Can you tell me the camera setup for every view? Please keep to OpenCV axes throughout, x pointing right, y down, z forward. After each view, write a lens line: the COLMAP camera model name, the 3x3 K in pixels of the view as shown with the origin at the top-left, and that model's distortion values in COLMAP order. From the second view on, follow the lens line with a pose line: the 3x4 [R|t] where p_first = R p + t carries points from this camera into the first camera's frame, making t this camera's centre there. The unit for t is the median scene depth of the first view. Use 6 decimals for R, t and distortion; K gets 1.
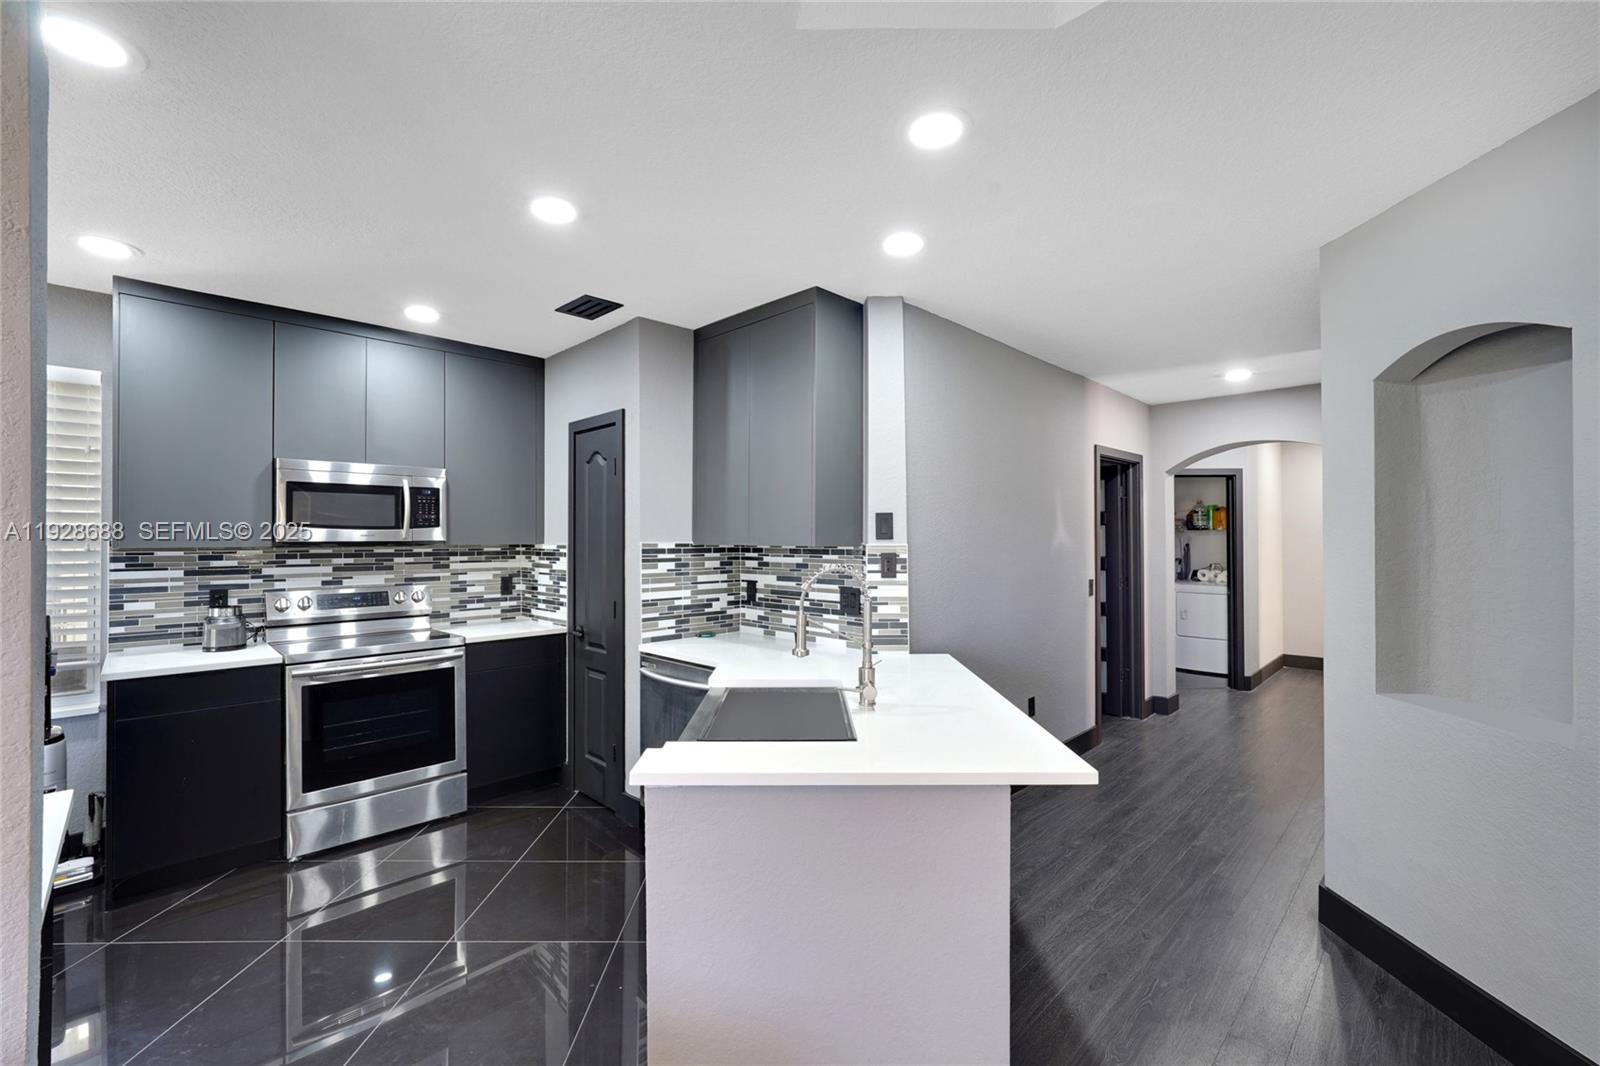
lens RADIAL K [[673.3, 0, 800.0], [0, 673.3, 533.0], [0, 0, 1]] dist [-0.000179, -0.000240]
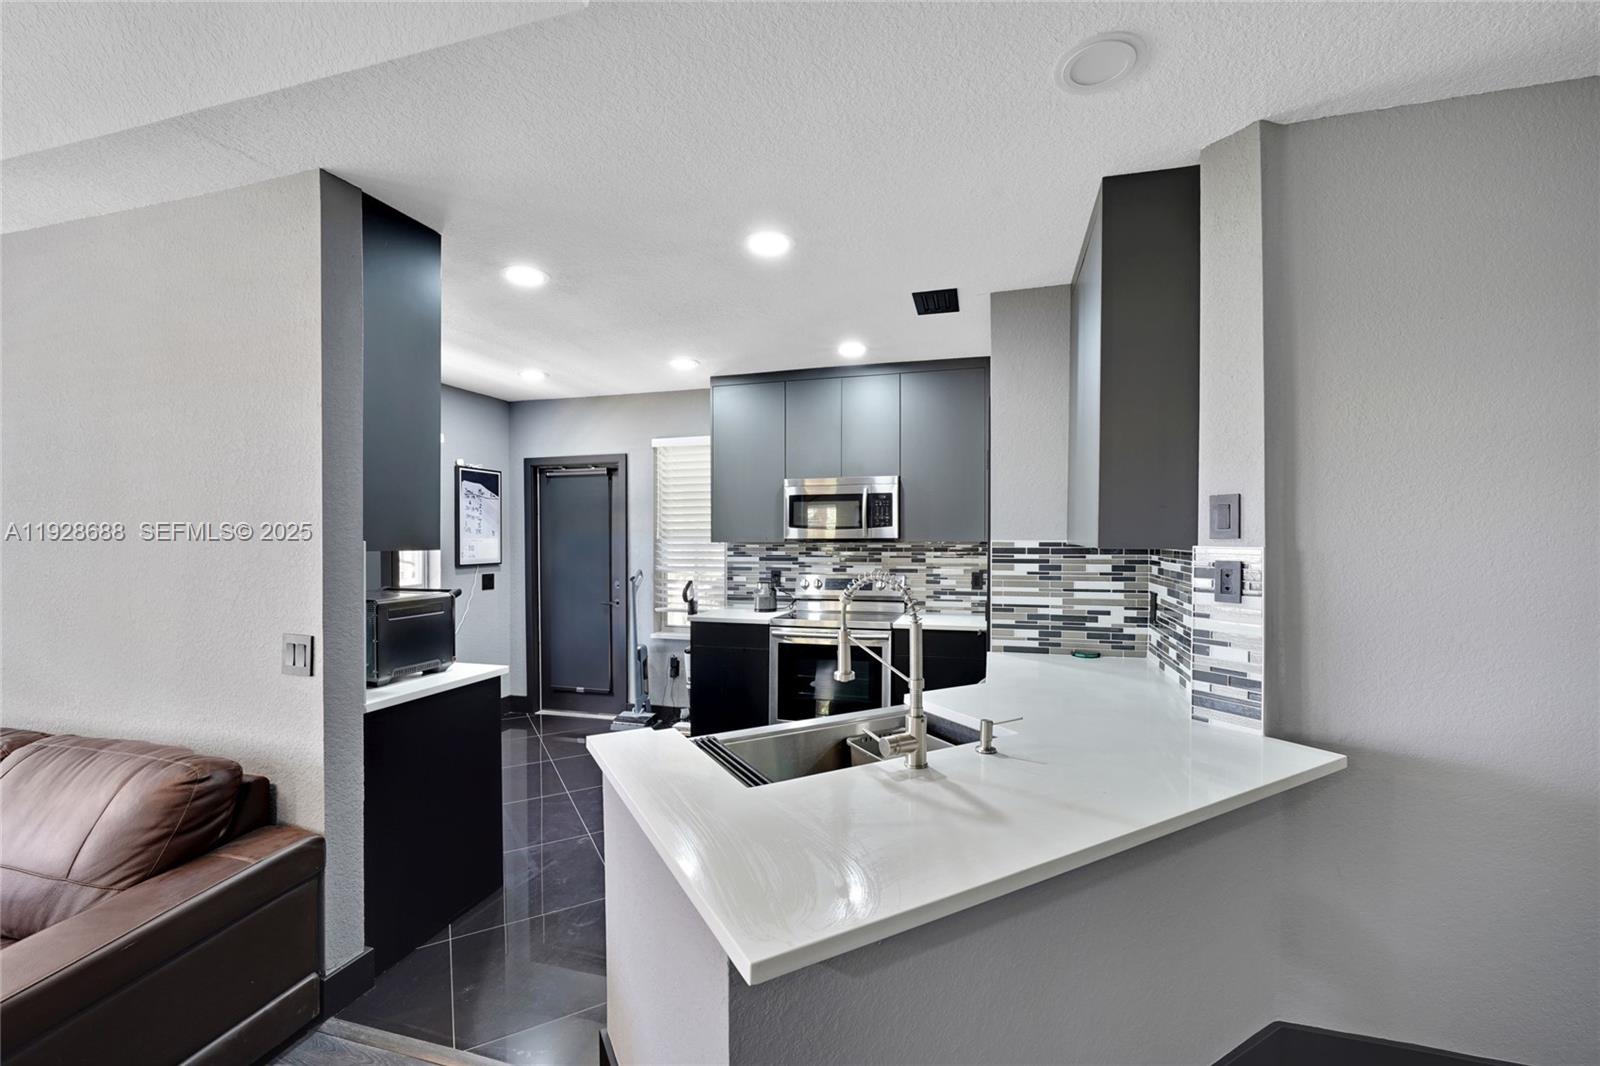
lens RADIAL K [[652.9, 0, 806.5], [0, 652.9, 541.5], [0, 0, 1]] dist [-0.022173, 0.008228]
pose [[0.487623, 0.006991, -0.873026, 0.392402], [0.008578, 0.999881, 0.012798, 0.001824], [0.873012, -0.013729, 0.487505, 0.336084]]
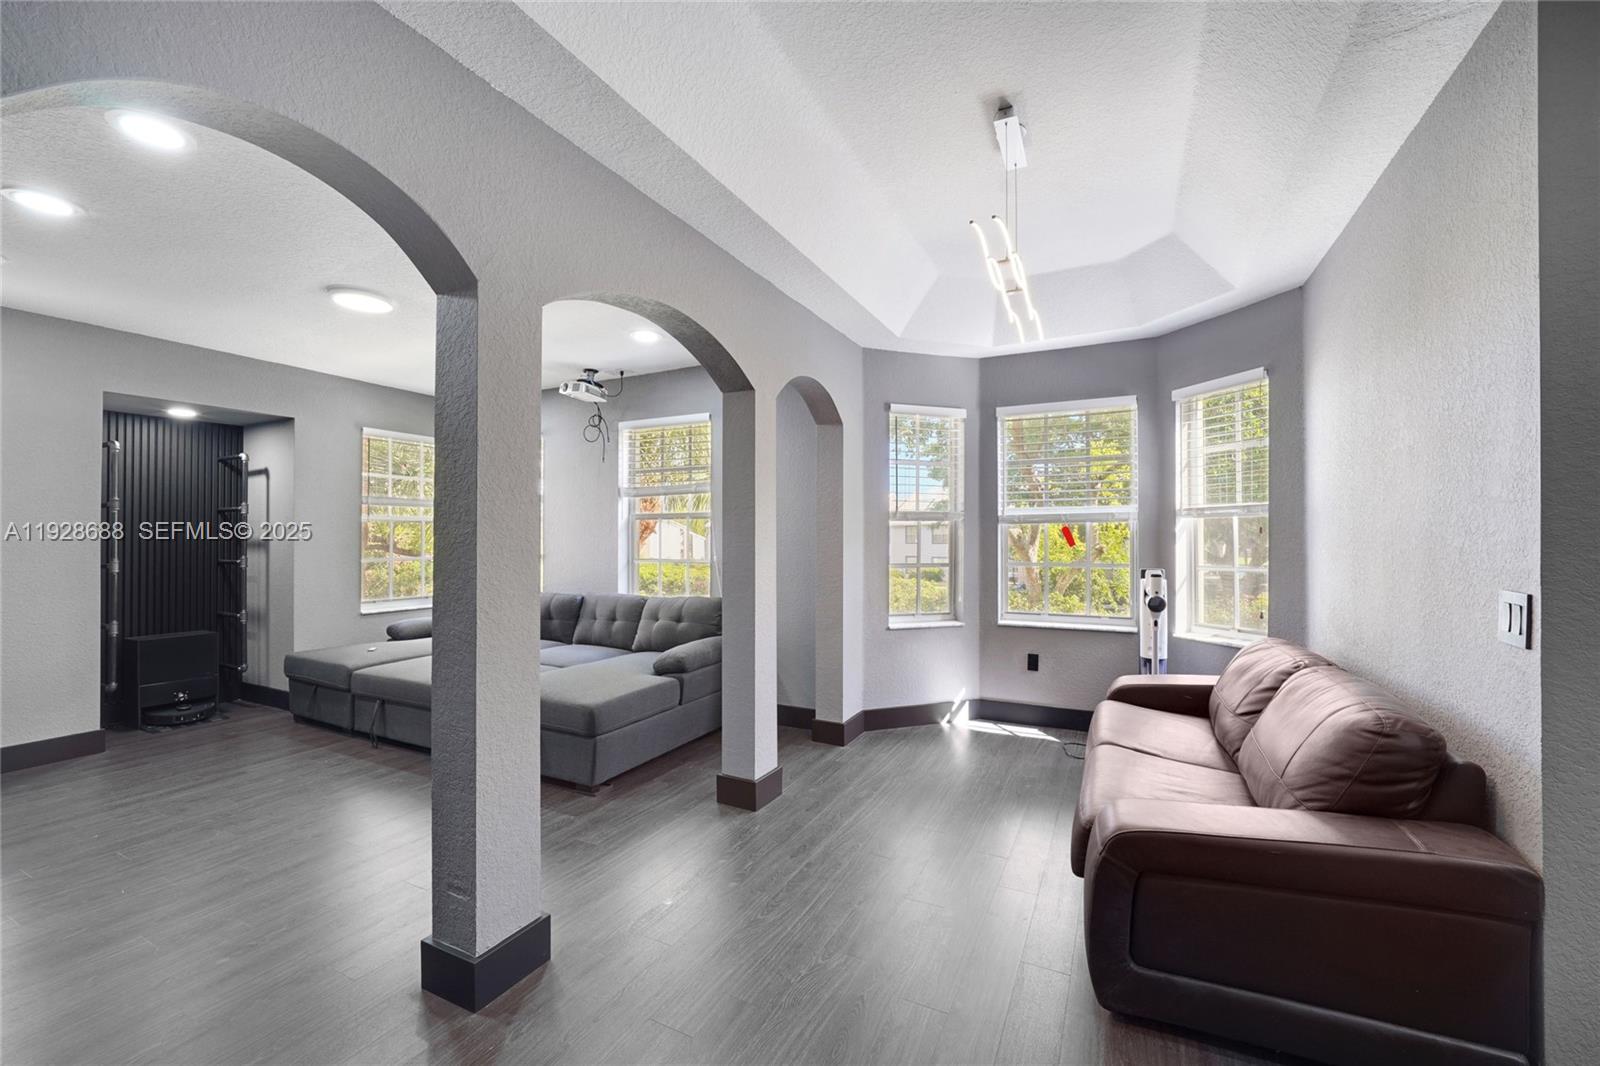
lens RADIAL K [[633.0, 0, 814.5], [0, 633.0, 535.2], [0, 0, 1]] dist [-0.024147, 0.005801]
pose [[-0.946679, -0.000281, -0.322178, 0.259491], [0.004480, 0.999891, -0.014038, 0.050461], [0.322147, -0.014733, -0.946575, 0.456292]]
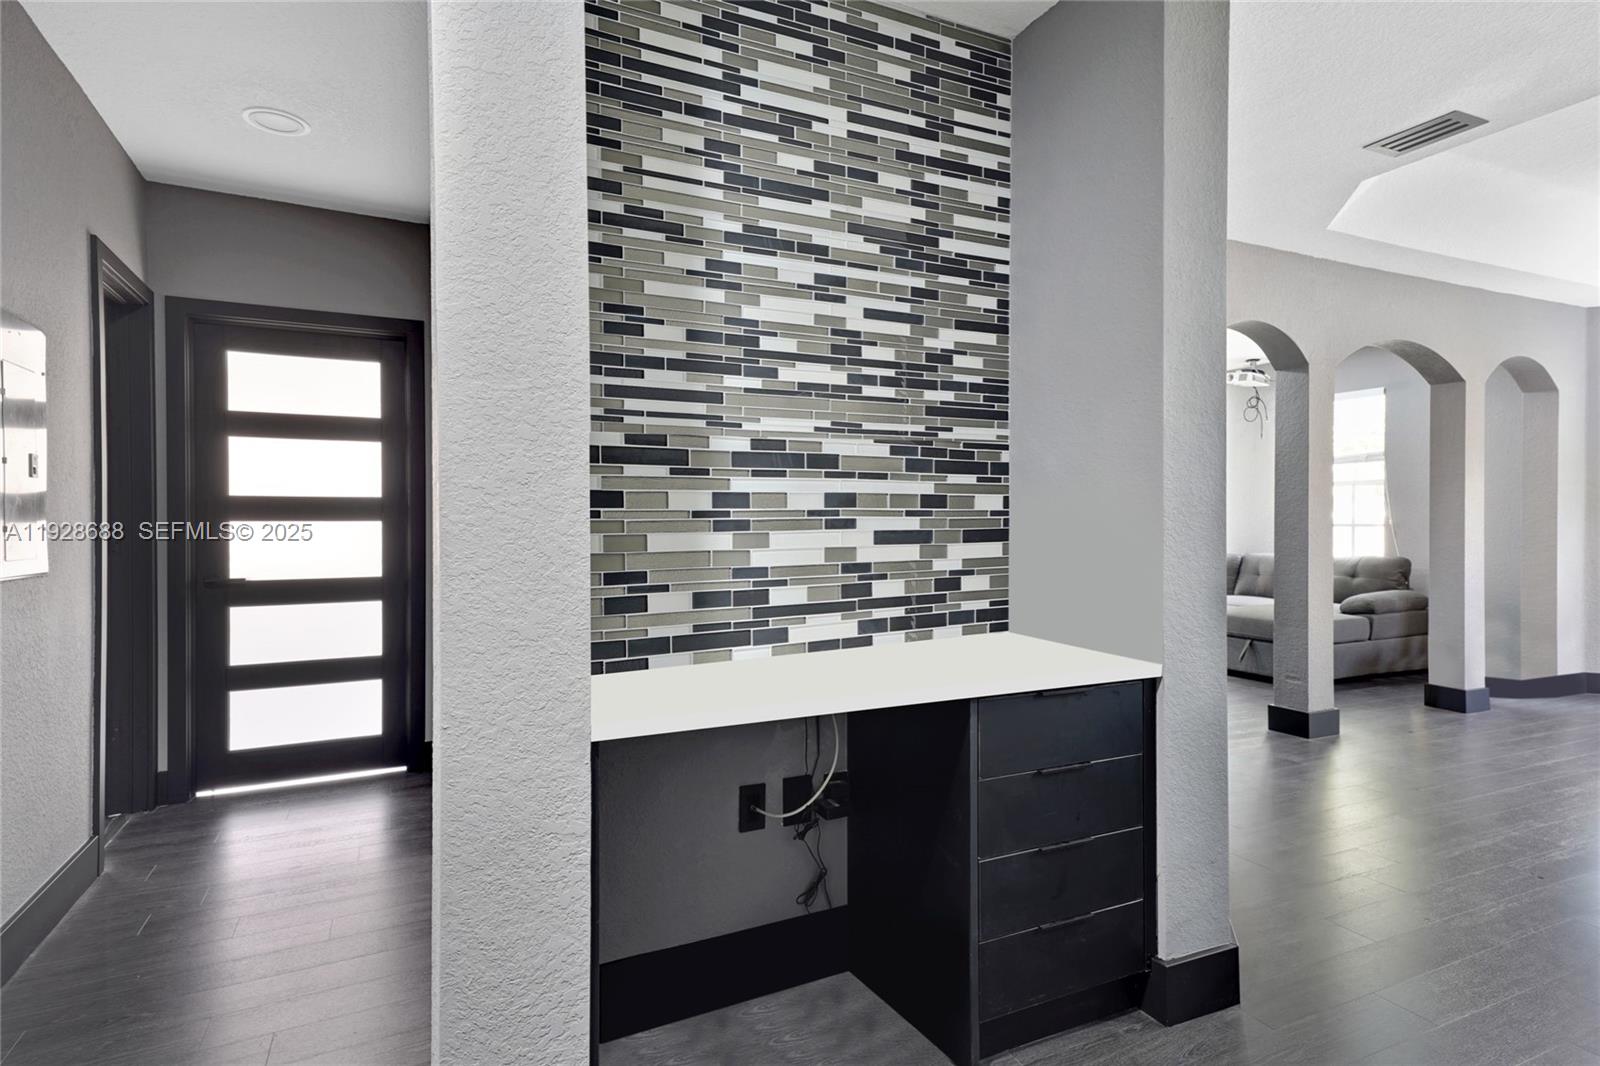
lens RADIAL K [[834.5, 0, 800.0], [0, 834.5, 533.0], [0, 0, 1]] dist [0.023989, 0.000517]
pose [[-0.945130, 0.002273, 0.326685, 0.654773], [0.004086, 0.999980, 0.004863, 0.088339], [-0.326668, 0.005931, -0.945121, 1.348702]]
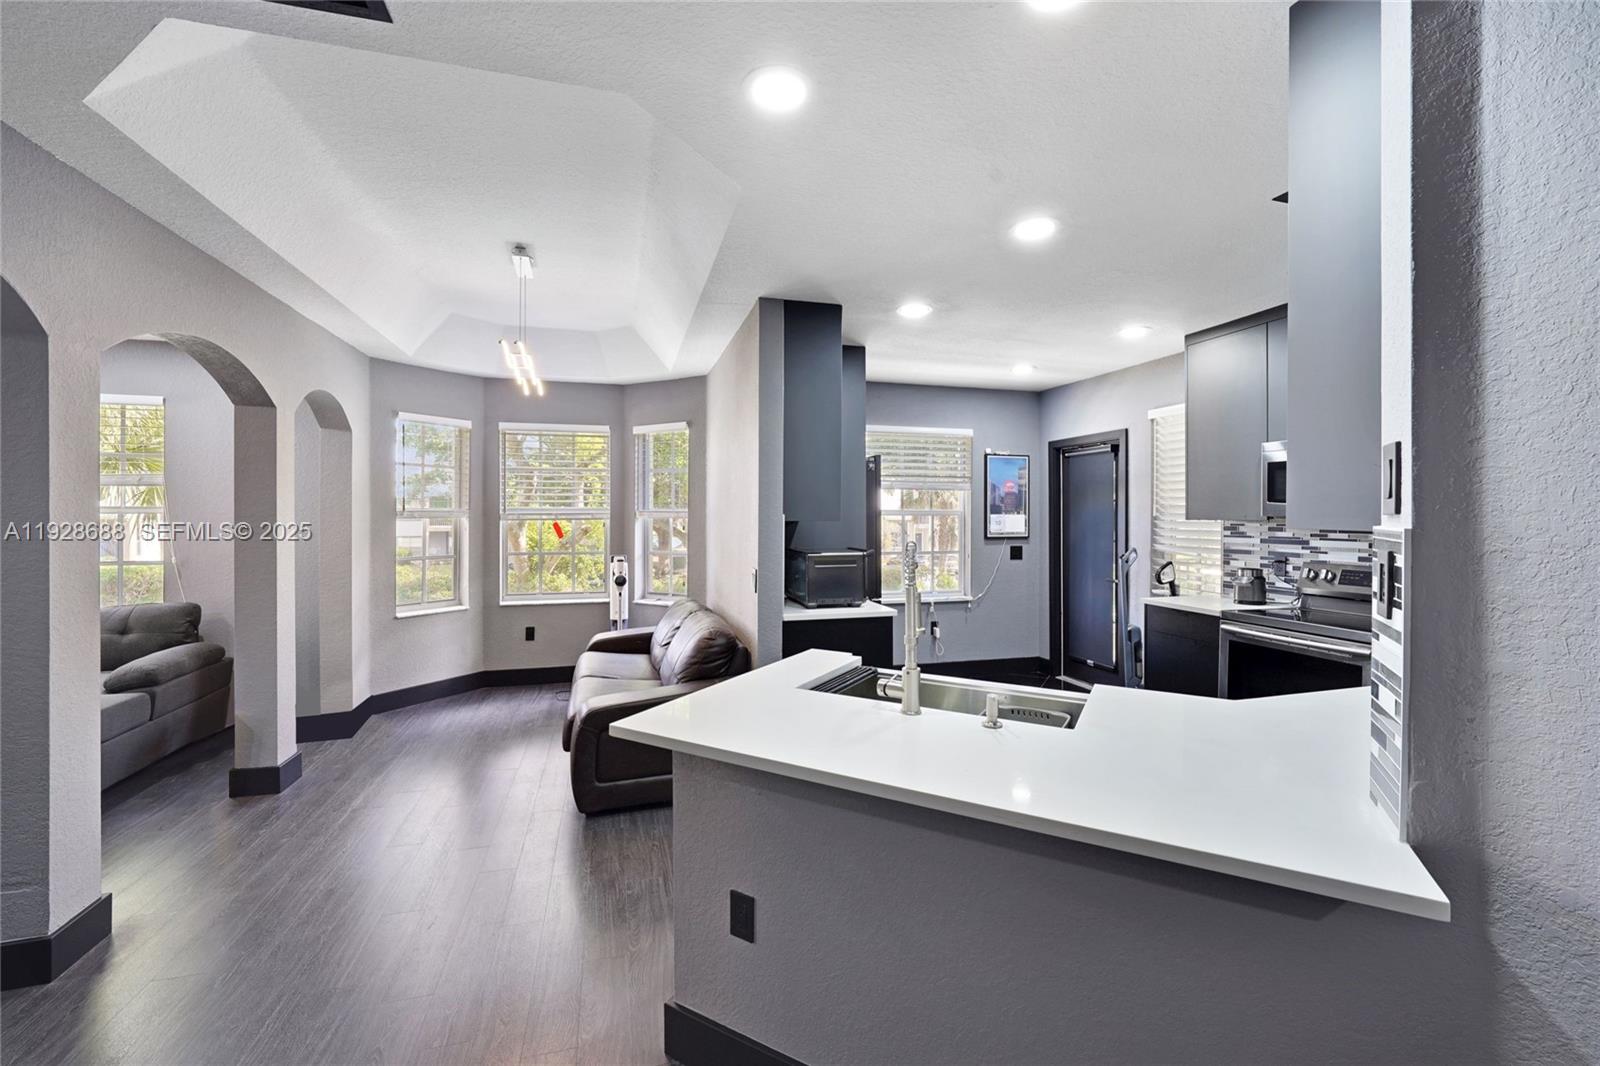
lens RADIAL K [[663.2, 0, 809.0], [0, 663.2, 517.0], [0, 0, 1]] dist [-0.026454, 0.004249]
pose [[-0.475709, 0.003696, -0.879595, 0.525728], [0.006254, 0.999980, 0.000820, 0.007293], [0.879580, -0.005111, -0.475723, 0.760881]]
